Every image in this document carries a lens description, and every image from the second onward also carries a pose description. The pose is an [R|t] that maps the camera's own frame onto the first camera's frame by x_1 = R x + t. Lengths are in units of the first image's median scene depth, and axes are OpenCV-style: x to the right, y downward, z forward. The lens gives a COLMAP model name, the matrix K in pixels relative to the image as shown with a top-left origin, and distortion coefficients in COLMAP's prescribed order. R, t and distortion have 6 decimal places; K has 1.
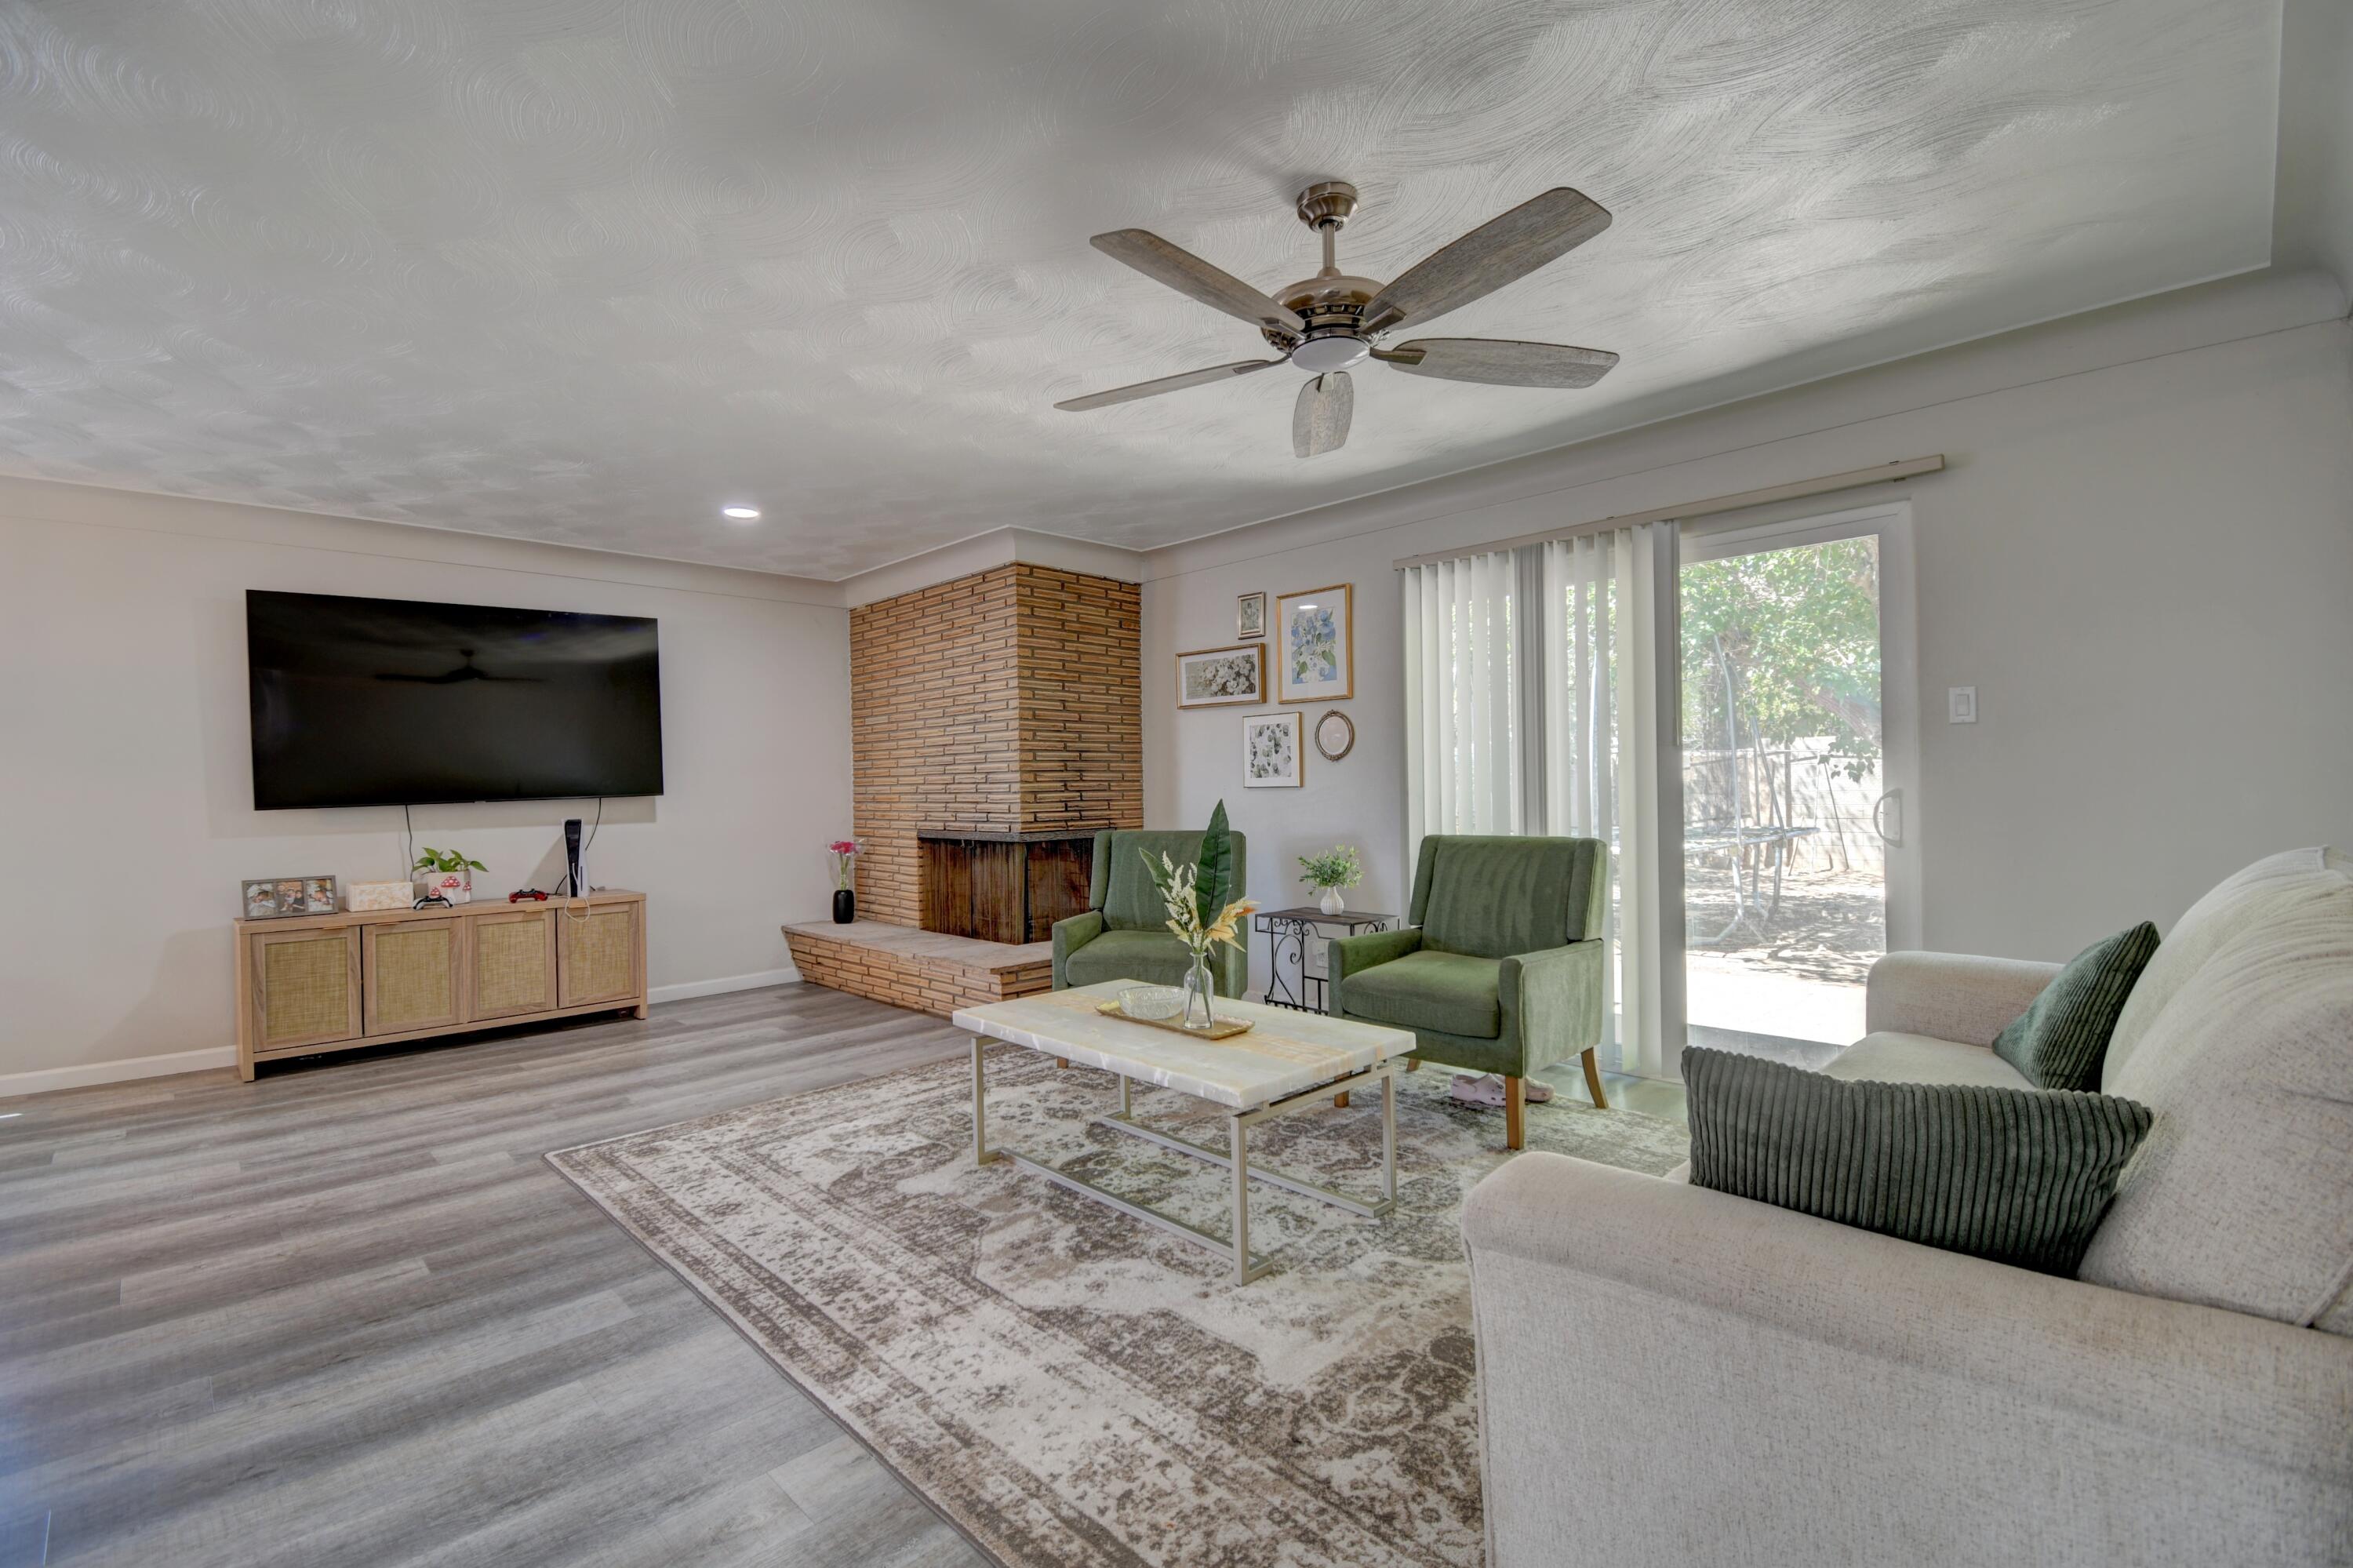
lens RADIAL K [[1041.4, 0, 1181.5], [0, 1041.4, 784.4], [0, 0, 1]] dist [0.007333, -0.013803]
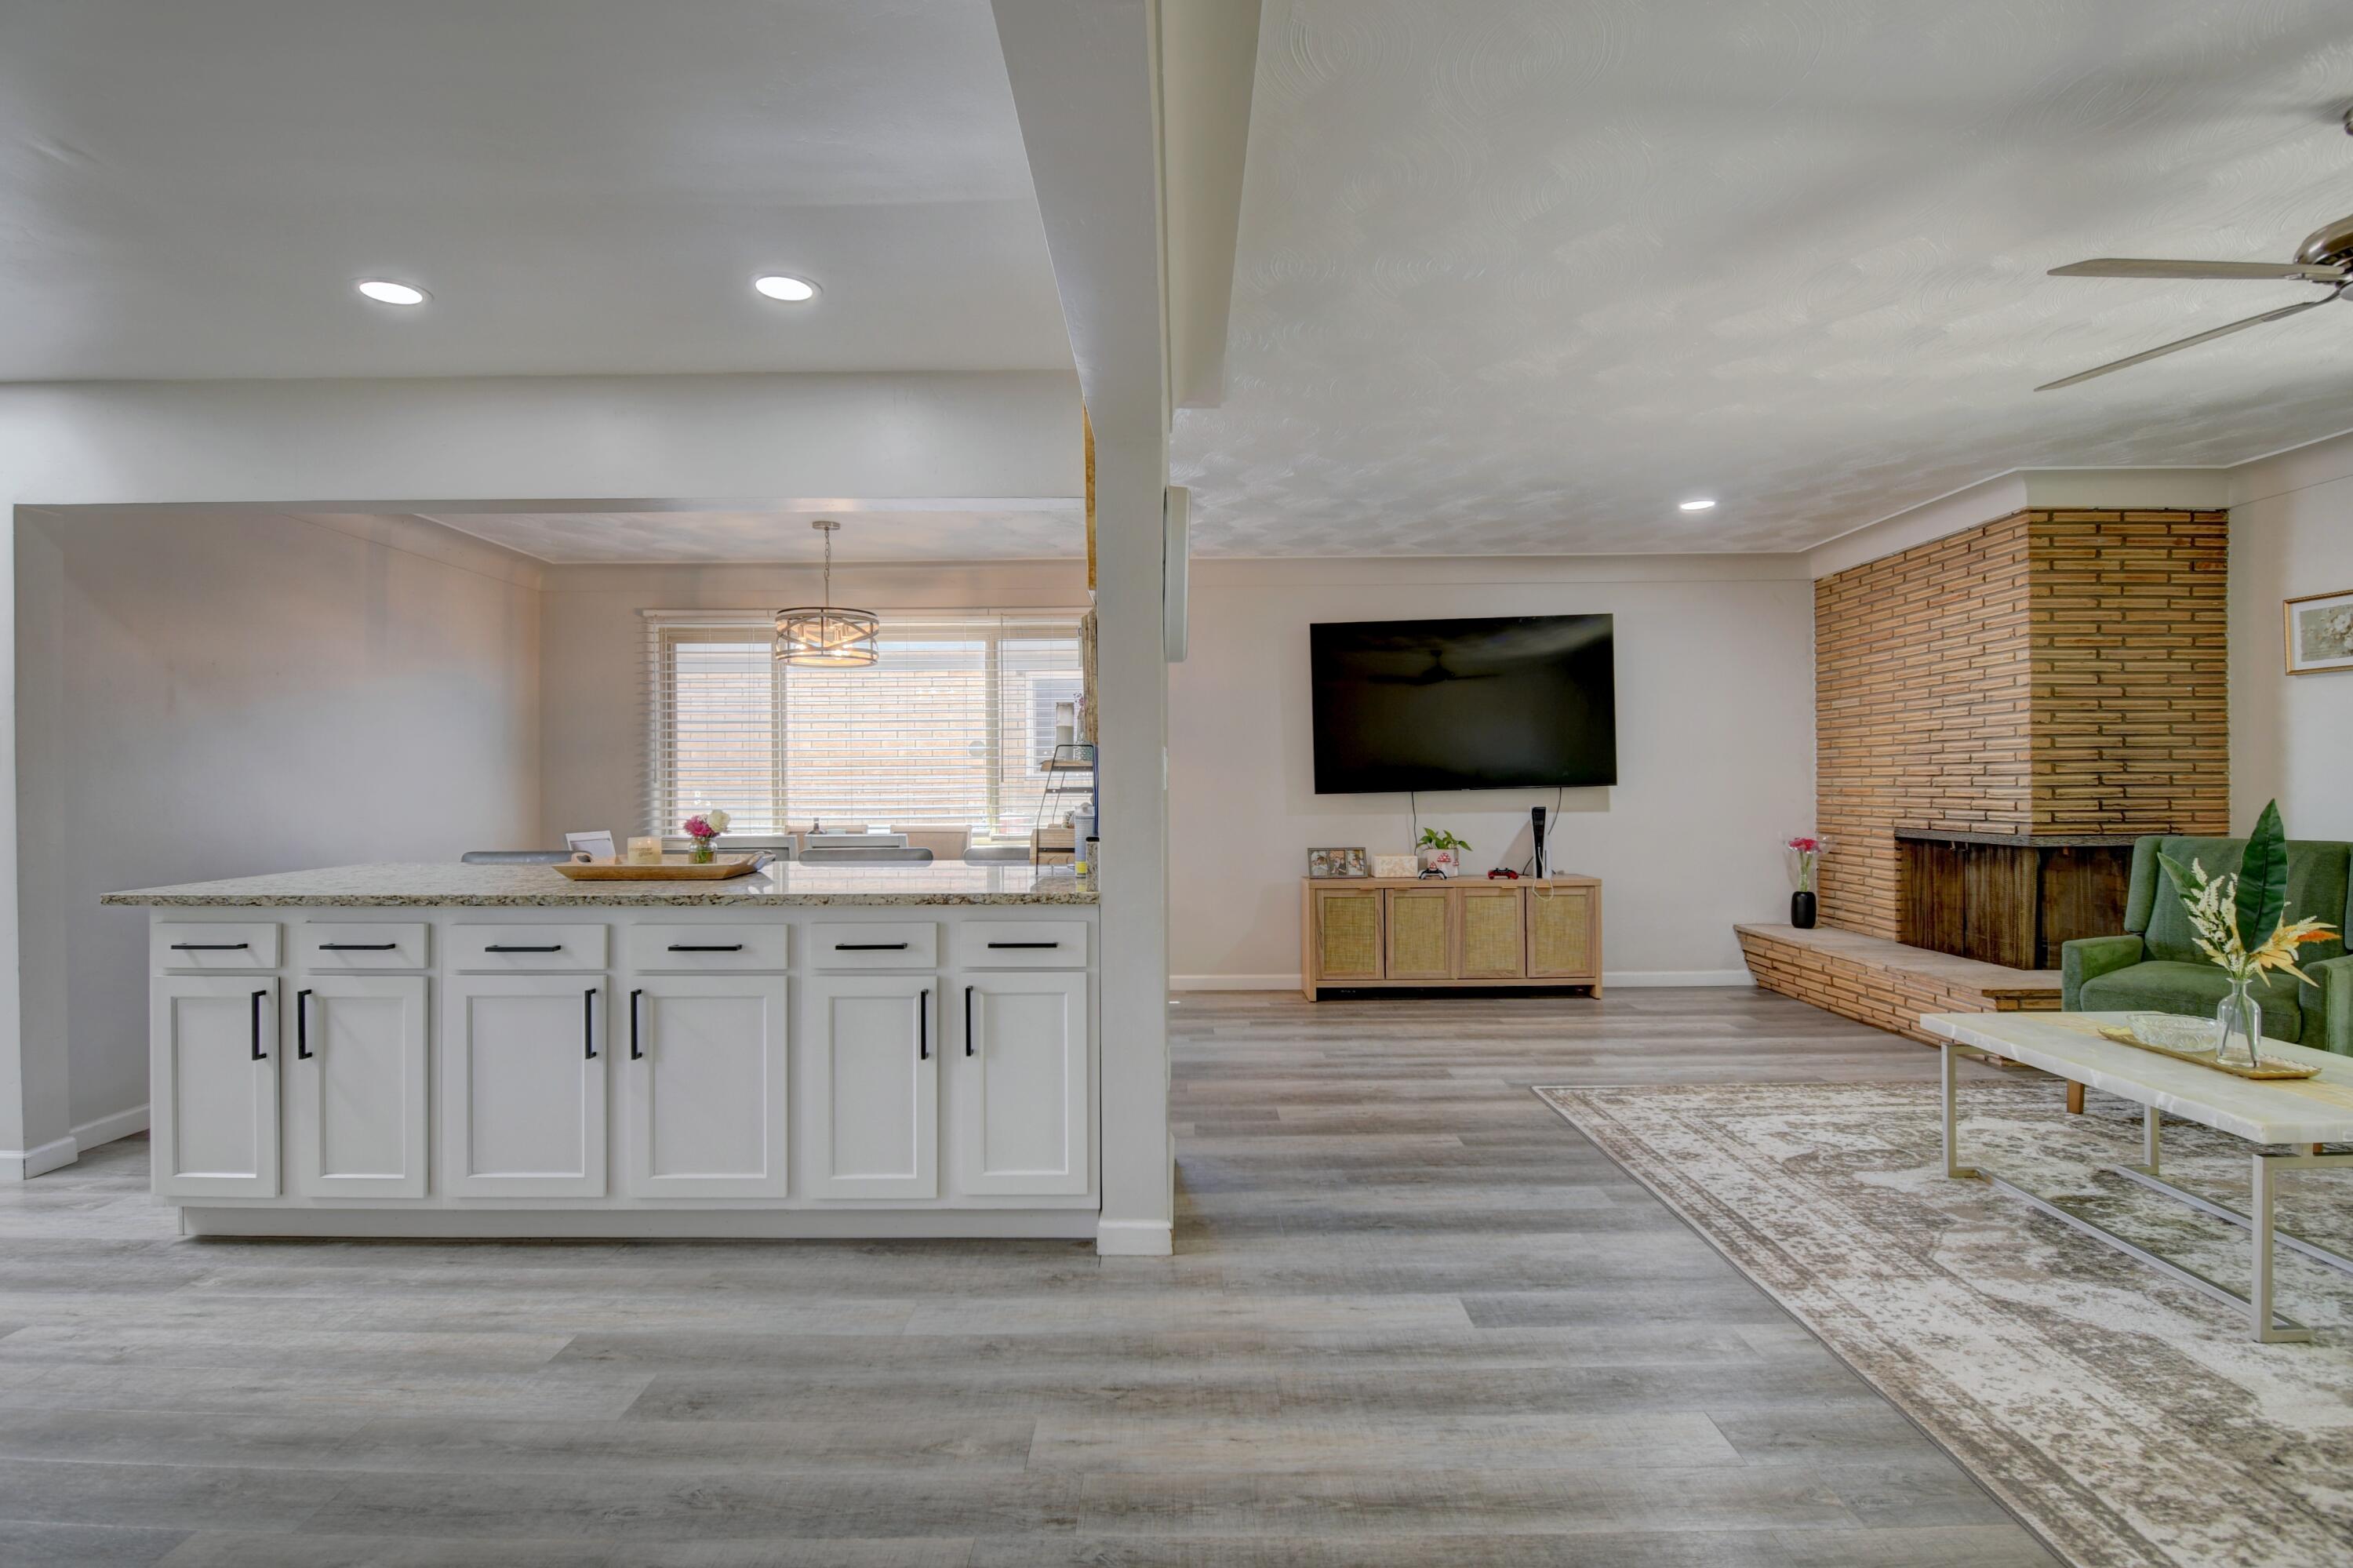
lens RADIAL K [[1228.9, 0, 1148.6], [0, 1228.9, 787.7], [0, 0, 1]] dist [-0.011694, -0.012971]
pose [[0.691118, 0.012080, -0.722641, 0.092647], [-0.002460, 0.999894, 0.014361, -0.005733], [0.722738, -0.008147, 0.691074, -0.275423]]
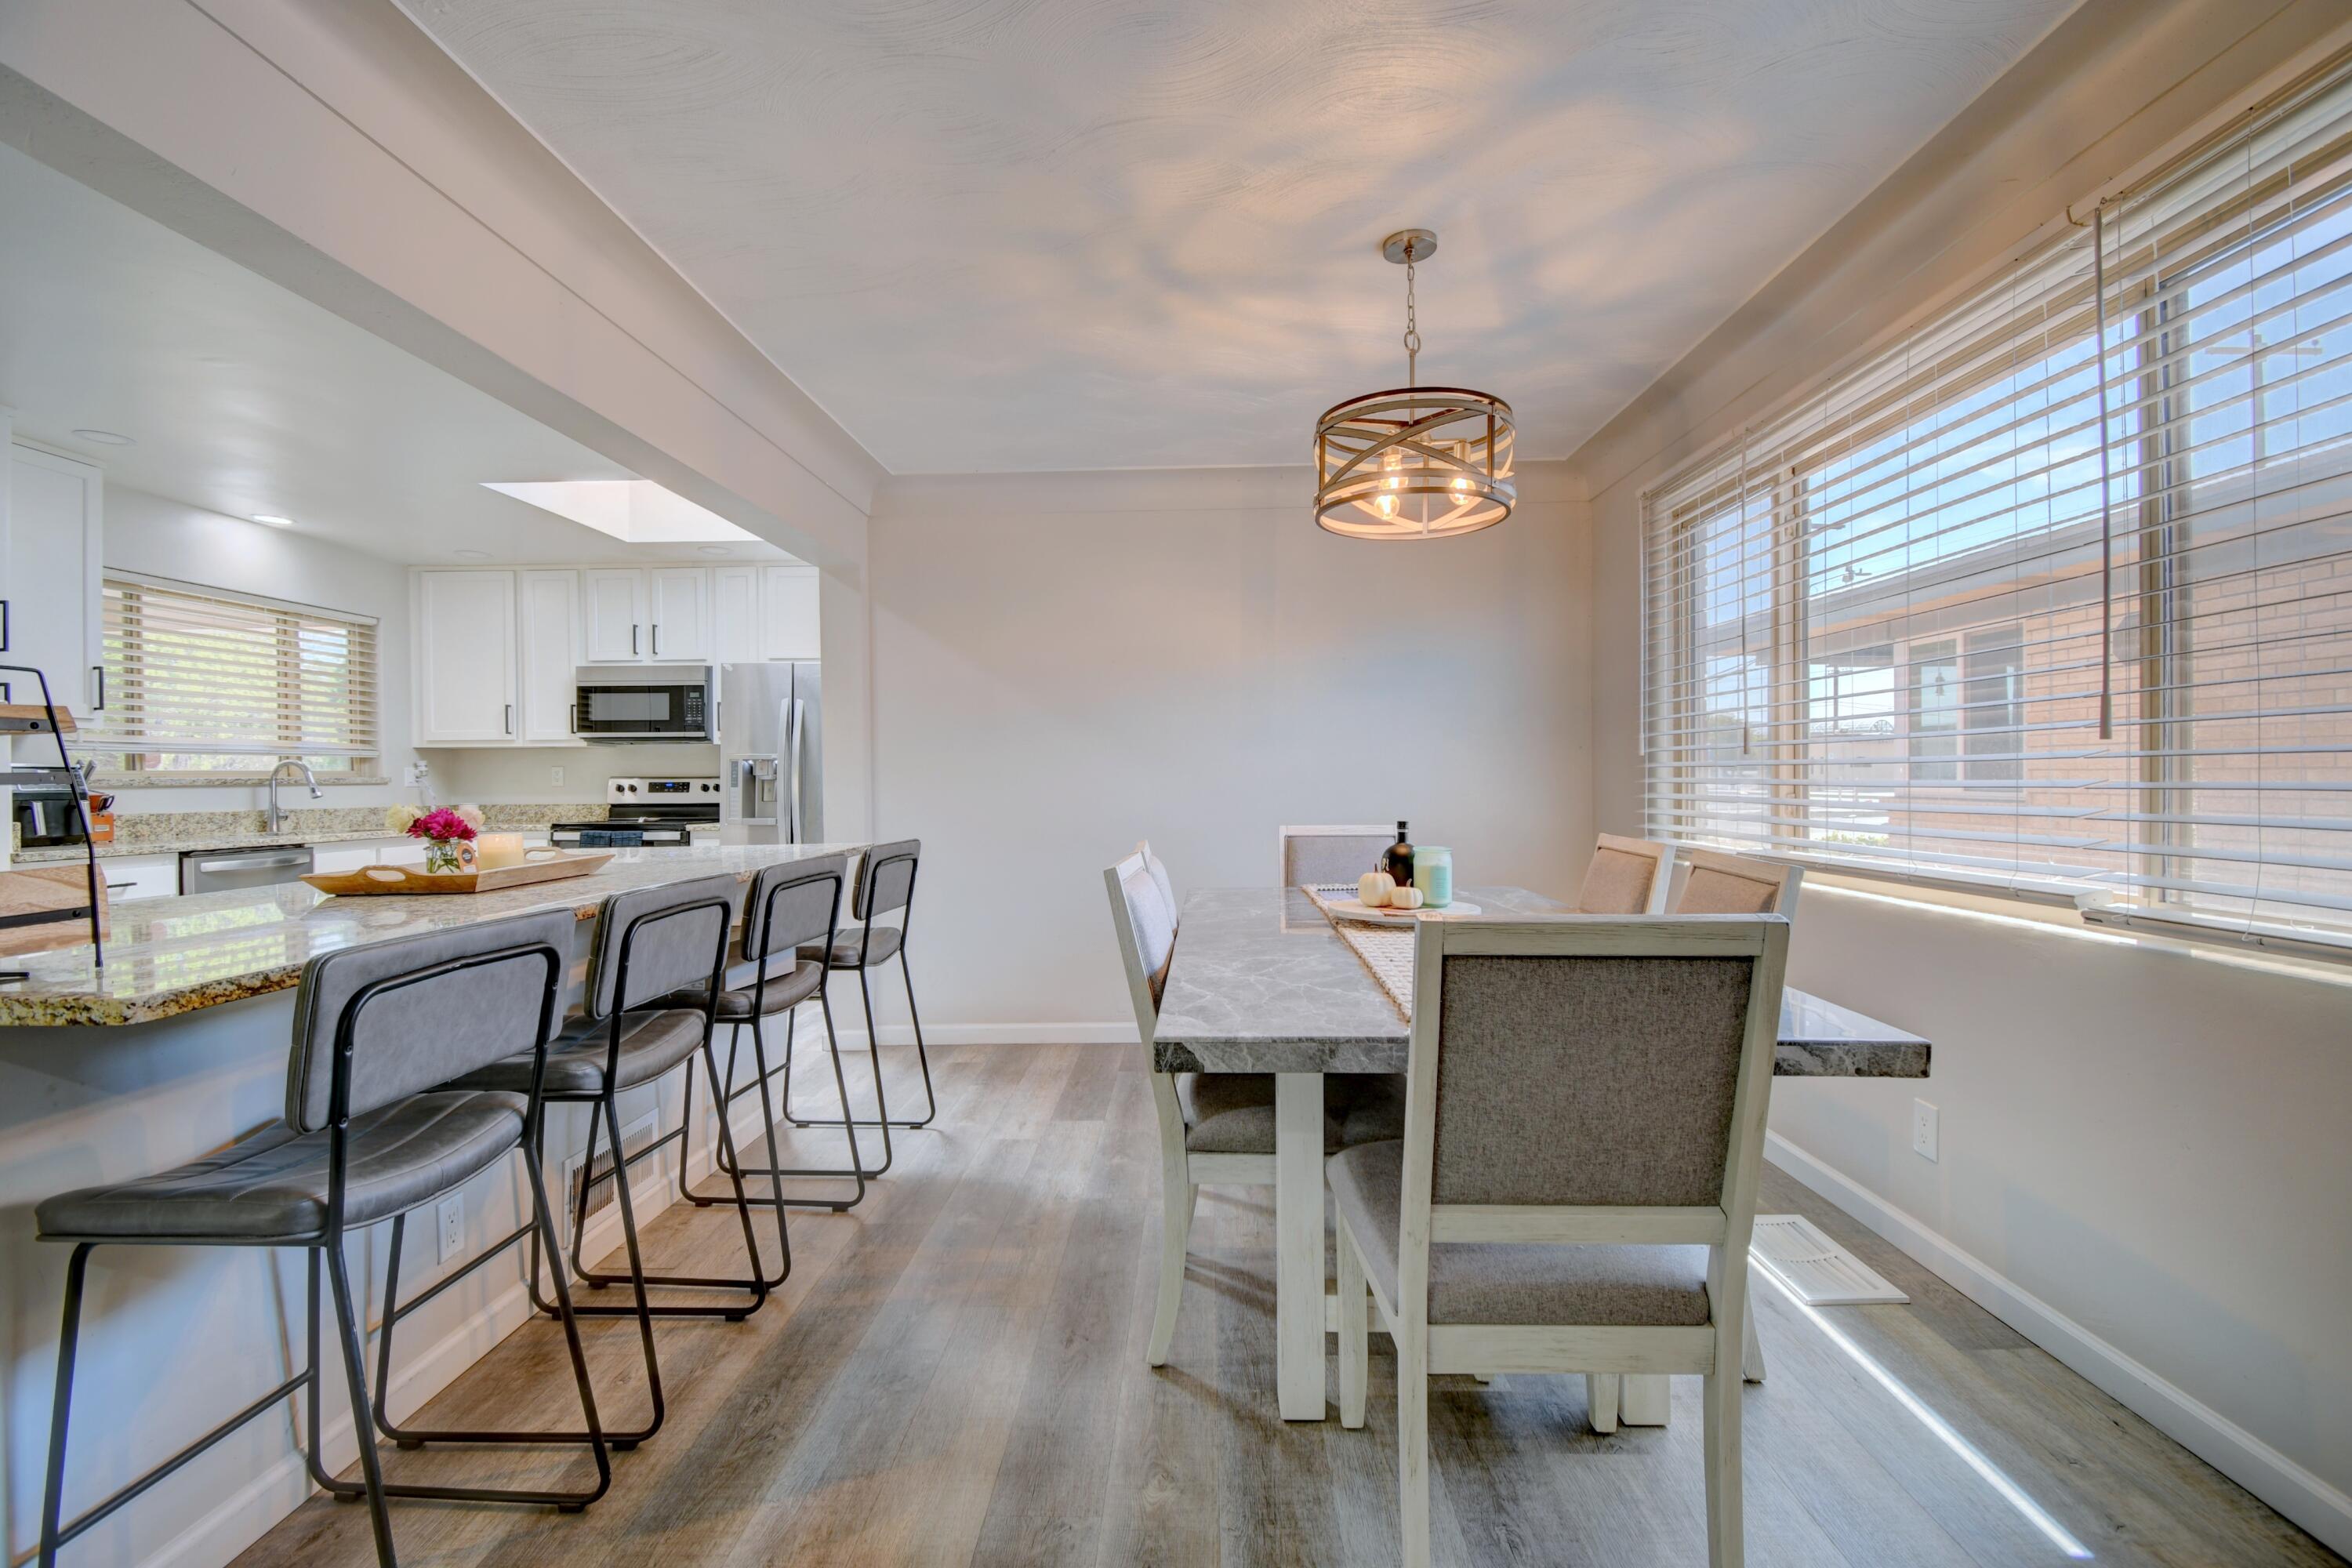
lens RADIAL K [[1040.9, 0, 1176.4], [0, 1040.9, 787.3], [0, 0, 1]] dist [0.007333, -0.013803]
pose [[-0.723428, 0.031095, -0.689699, -0.840736], [0.021807, 0.999516, 0.022189, 0.016901], [0.690056, 0.001012, -0.723756, 1.033037]]
